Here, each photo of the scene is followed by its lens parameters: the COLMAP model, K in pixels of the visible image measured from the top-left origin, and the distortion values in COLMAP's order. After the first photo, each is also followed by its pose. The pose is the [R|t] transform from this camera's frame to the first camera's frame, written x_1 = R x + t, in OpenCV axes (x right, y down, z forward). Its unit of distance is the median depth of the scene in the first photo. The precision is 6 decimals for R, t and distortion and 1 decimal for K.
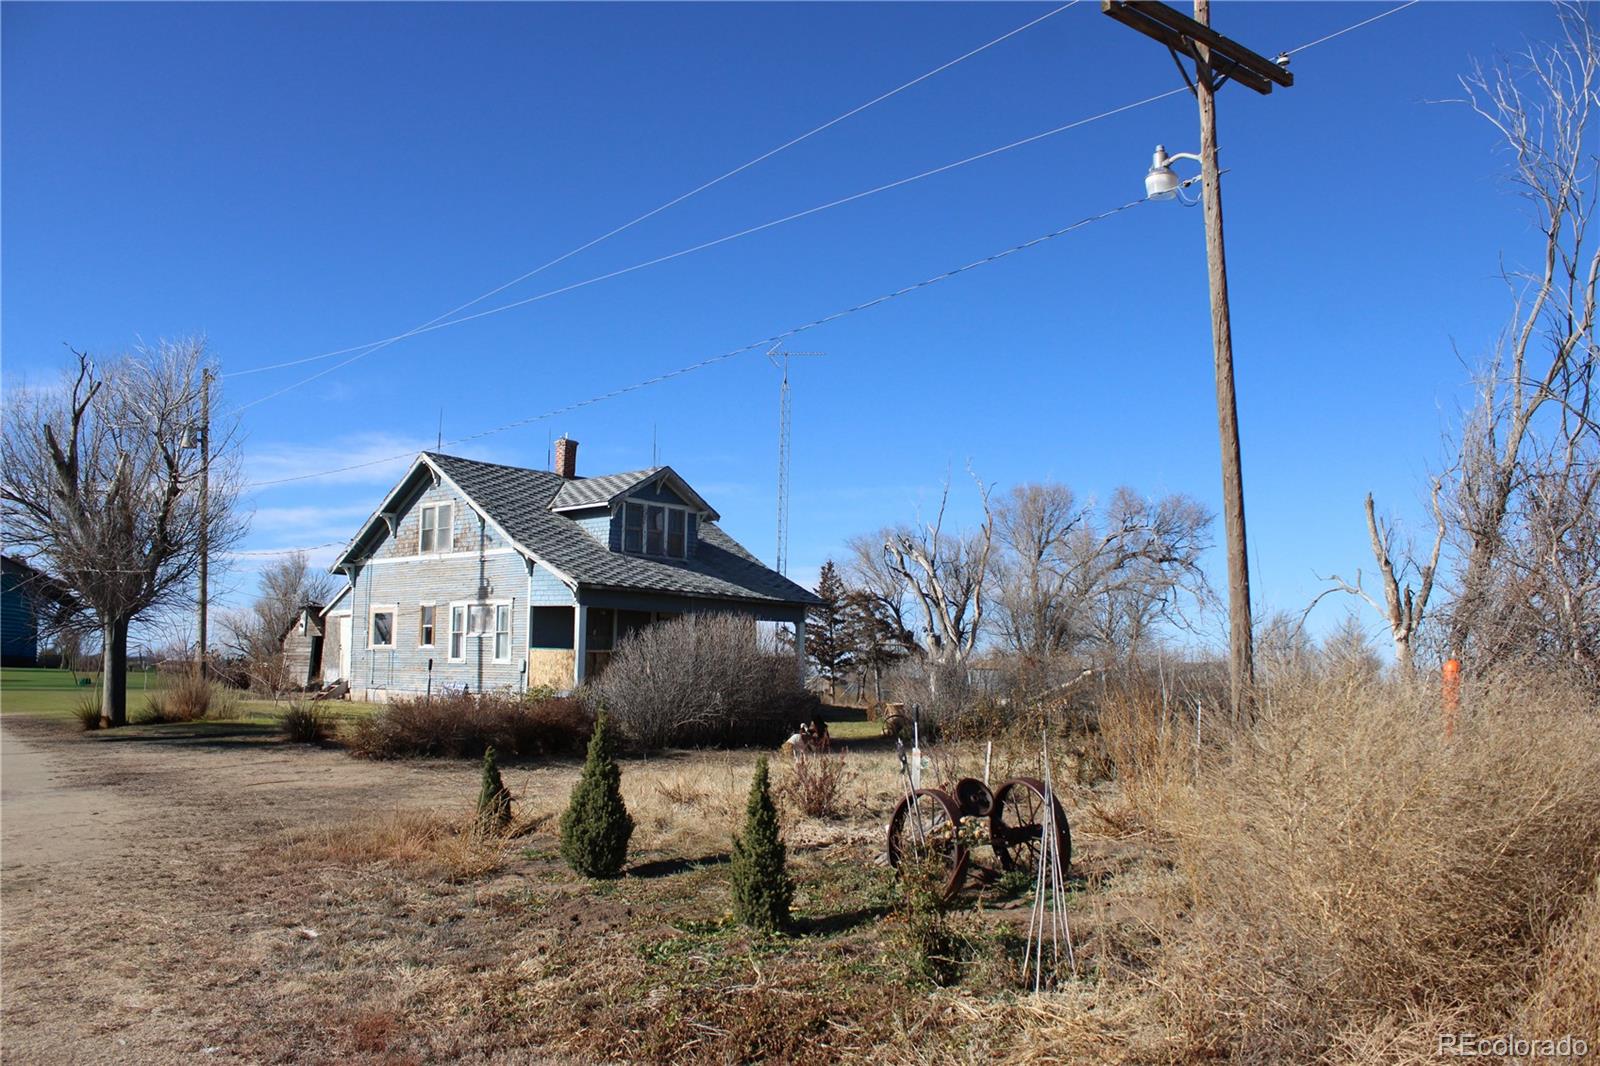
lens RADIAL K [[1316.8, 0, 795.0], [0, 1316.8, 541.9], [0, 0, 1]] dist [-0.164926, 0.129813]
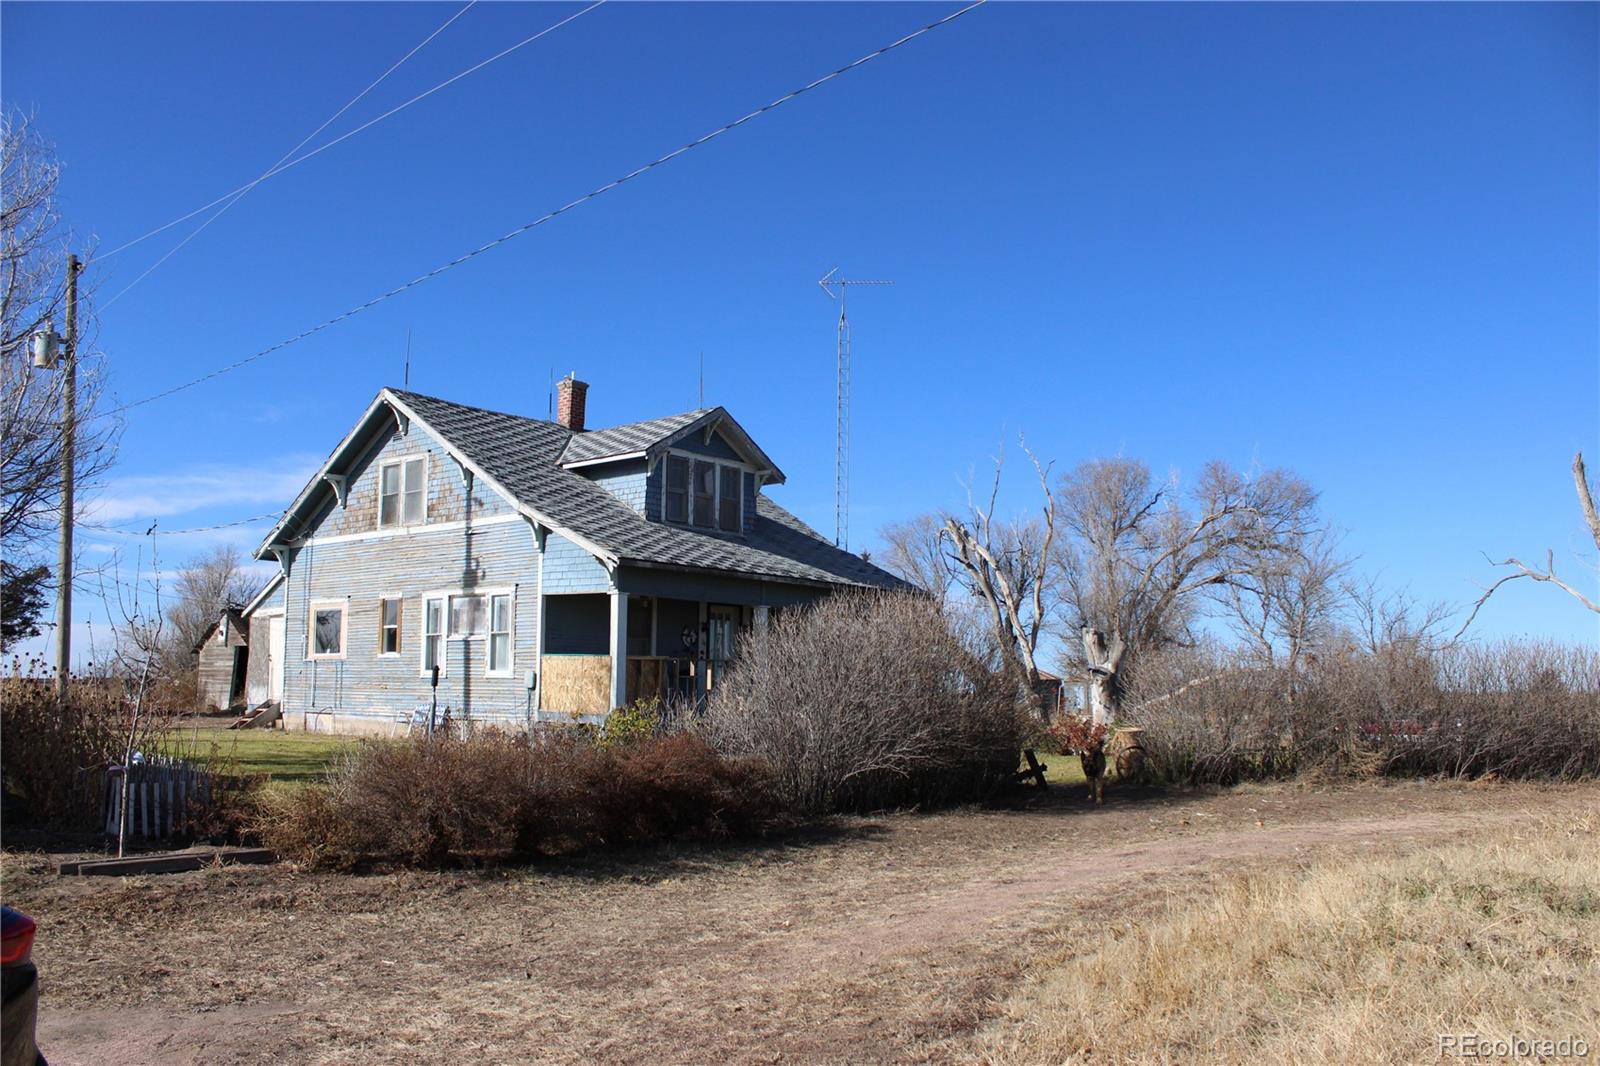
lens RADIAL K [[1316.8, 0, 795.0], [0, 1316.8, 541.9], [0, 0, 1]] dist [-0.164926, 0.129813]
pose [[0.998835, -0.004608, 0.048025, -0.091021], [0.005152, 0.999924, -0.011218, 0.026505], [-0.047970, 0.011453, 0.998783, 0.263459]]
